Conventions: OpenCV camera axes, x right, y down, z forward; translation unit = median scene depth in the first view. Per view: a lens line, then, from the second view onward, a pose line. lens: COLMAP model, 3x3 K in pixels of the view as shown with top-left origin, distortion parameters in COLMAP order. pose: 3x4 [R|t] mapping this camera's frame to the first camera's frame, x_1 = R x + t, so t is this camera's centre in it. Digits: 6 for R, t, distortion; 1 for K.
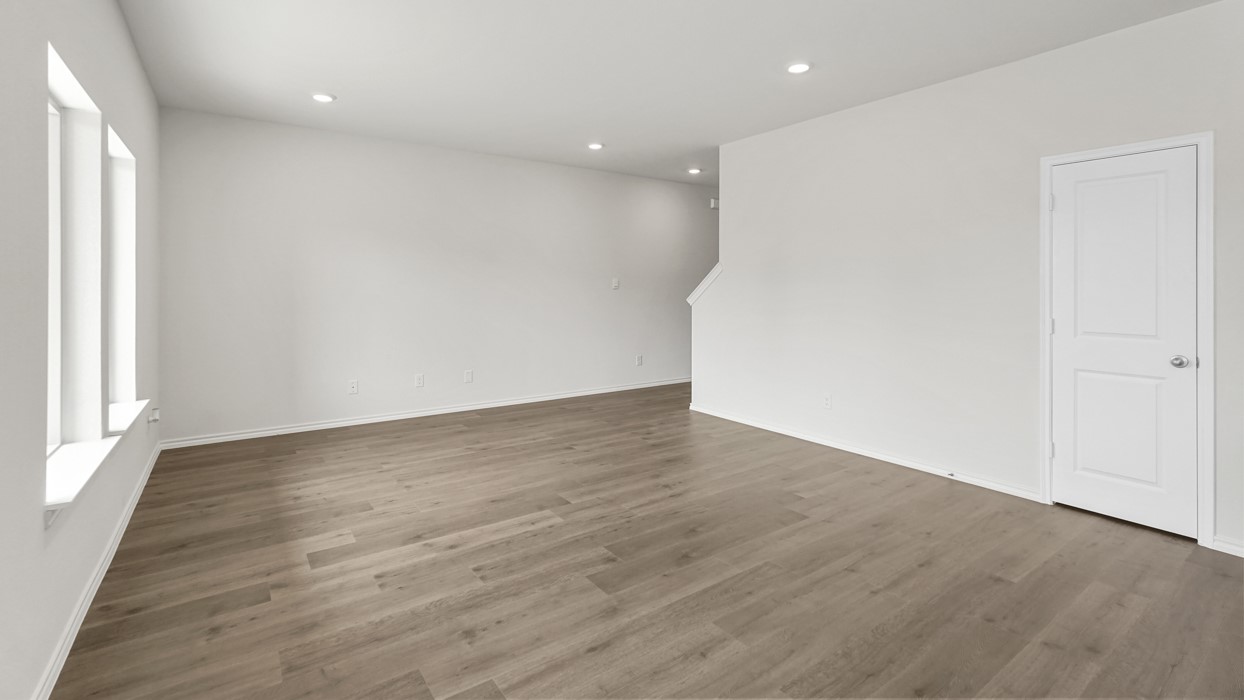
lens RADIAL K [[556.0, 0, 627.8], [0, 556.0, 292.9], [0, 0, 1]] dist [-0.006720, 0.005378]
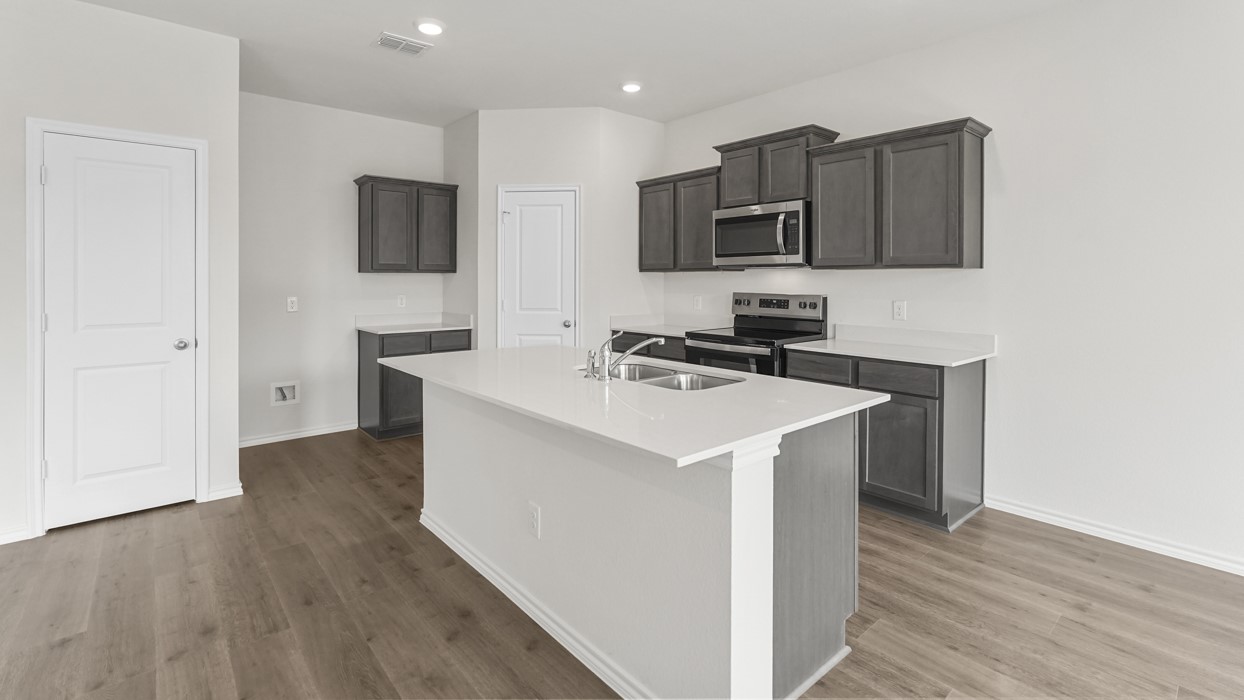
lens RADIAL K [[556.0, 0, 620.0], [0, 556.0, 279.8], [0, 0, 1]] dist [-0.006720, 0.005378]
pose [[-0.084903, -0.003046, 0.996385, -0.151738], [0.005910, 0.999976, 0.003561, -0.001998], [-0.996372, 0.006191, -0.084883, 0.206456]]
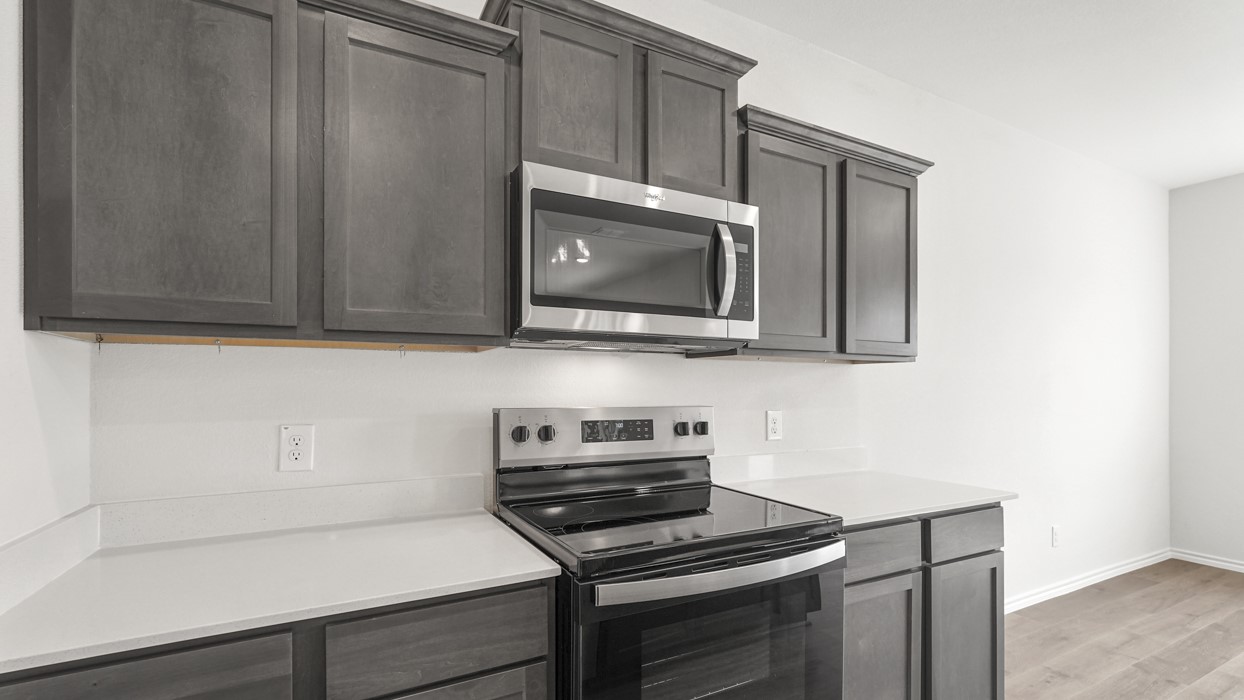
lens RADIAL K [[556.0, 0, 615.3], [0, 556.0, 384.7], [0, 0, 1]] dist [-0.006720, 0.005378]
pose [[-0.991104, -0.003982, 0.133030, 0.985309], [-0.003449, 0.999985, 0.004241, 0.011224], [-0.133045, 0.003744, -0.991103, 0.288731]]
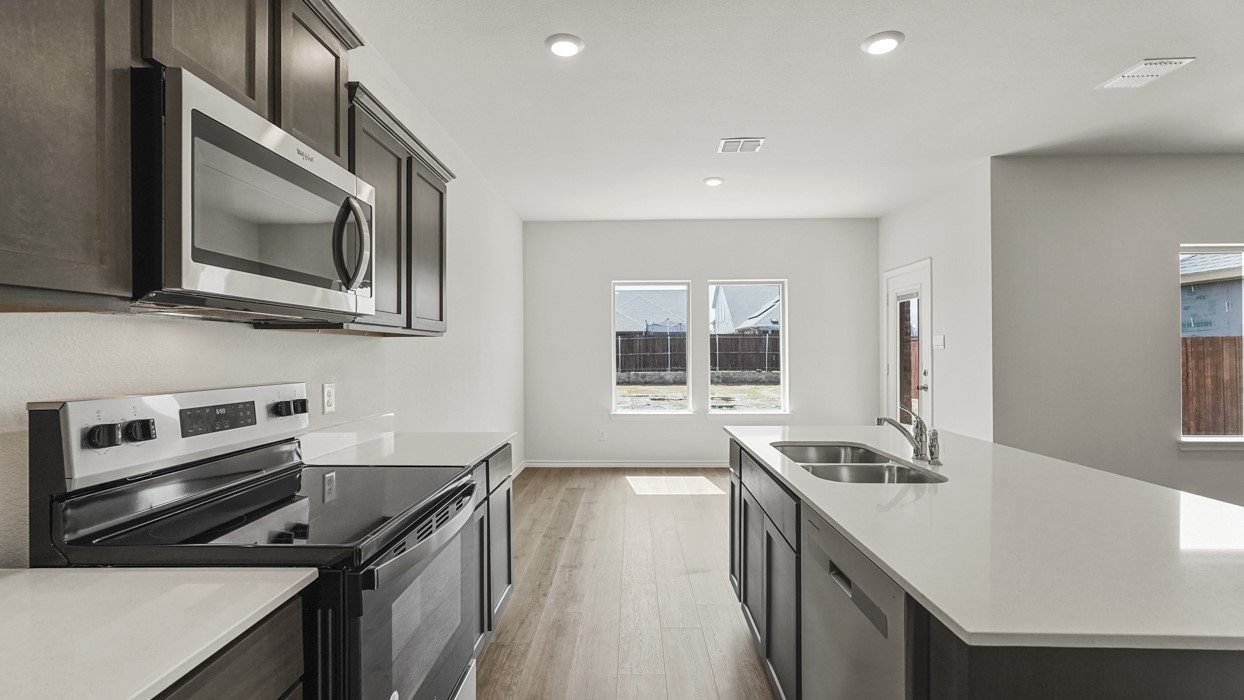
lens RADIAL K [[556.0, 0, 629.8], [0, 556.0, 351.7], [0, 0, 1]] dist [-0.006720, 0.005378]
pose [[-0.588790, 0.001442, -0.808285, 1.215233], [-0.003132, 0.999987, 0.004065, 0.003181], [0.808280, 0.004925, -0.588777, 0.273598]]
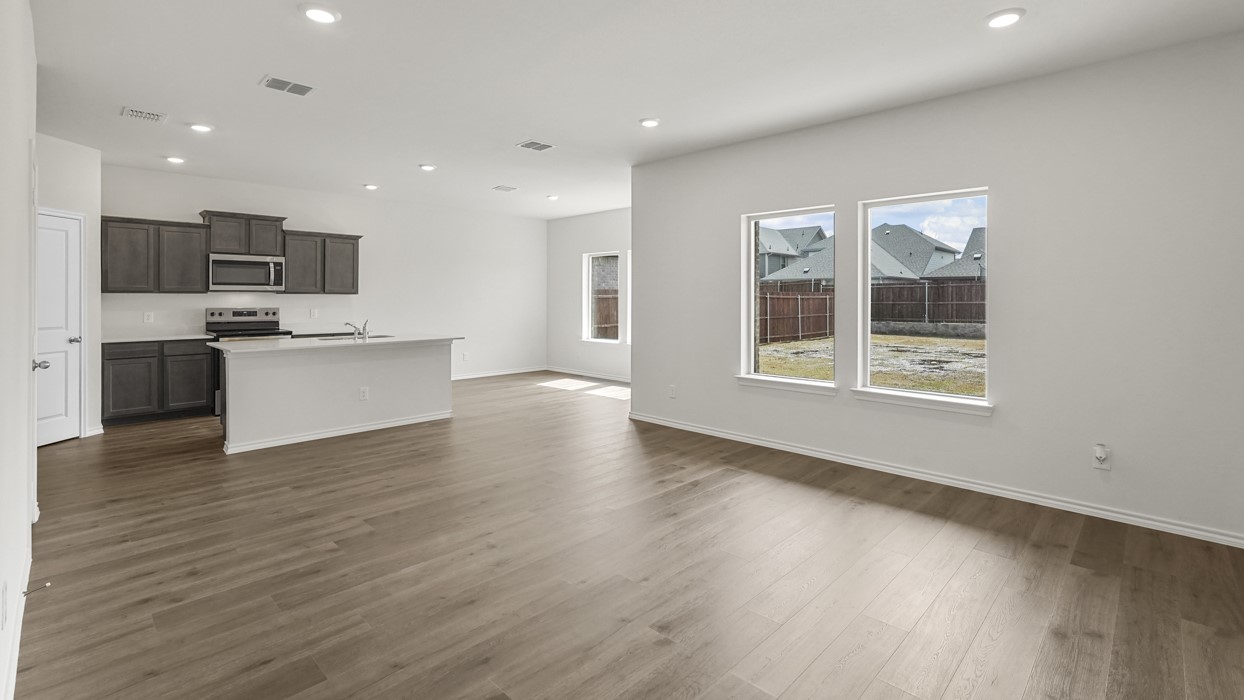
lens RADIAL K [[556.0, 0, 609.4], [0, 556.0, 290.9], [0, 0, 1]] dist [-0.006720, 0.005378]
pose [[-0.989036, -0.002646, -0.147650, 0.021727], [-0.001352, 0.999960, -0.008869, -0.010844], [0.147668, -0.008572, -0.989000, 1.992621]]
